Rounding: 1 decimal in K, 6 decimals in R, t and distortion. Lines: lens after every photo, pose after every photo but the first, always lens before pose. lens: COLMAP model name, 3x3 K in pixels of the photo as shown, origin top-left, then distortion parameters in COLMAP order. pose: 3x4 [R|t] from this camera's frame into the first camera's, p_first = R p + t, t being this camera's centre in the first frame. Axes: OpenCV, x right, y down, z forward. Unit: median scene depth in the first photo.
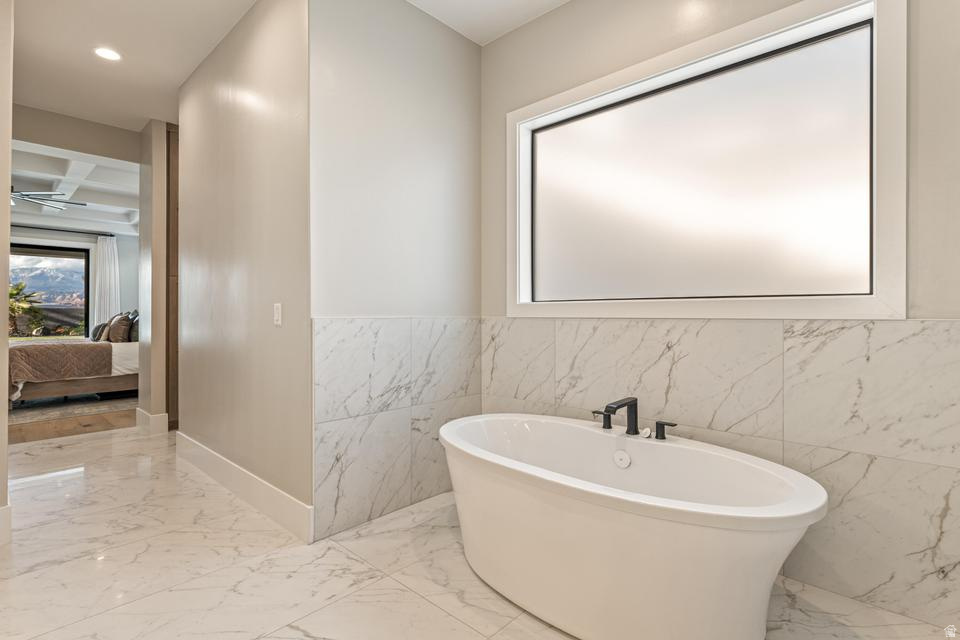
lens RADIAL K [[458.1, 0, 478.9], [0, 458.1, 317.1], [0, 0, 1]] dist [-0.016212, -0.001370]
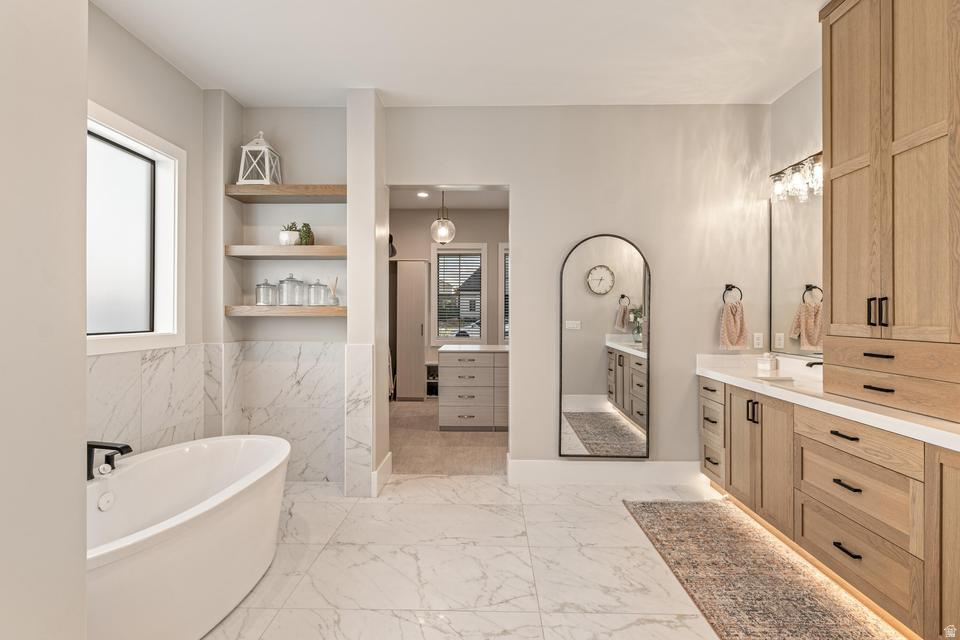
lens RADIAL K [[458.1, 0, 477.5], [0, 458.1, 312.8], [0, 0, 1]] dist [-0.016212, -0.001370]
pose [[-0.651158, -0.006787, 0.758912, -1.110361], [-0.000828, 0.999966, 0.008233, -0.129062], [-0.758942, 0.004732, -0.651141, 1.179045]]
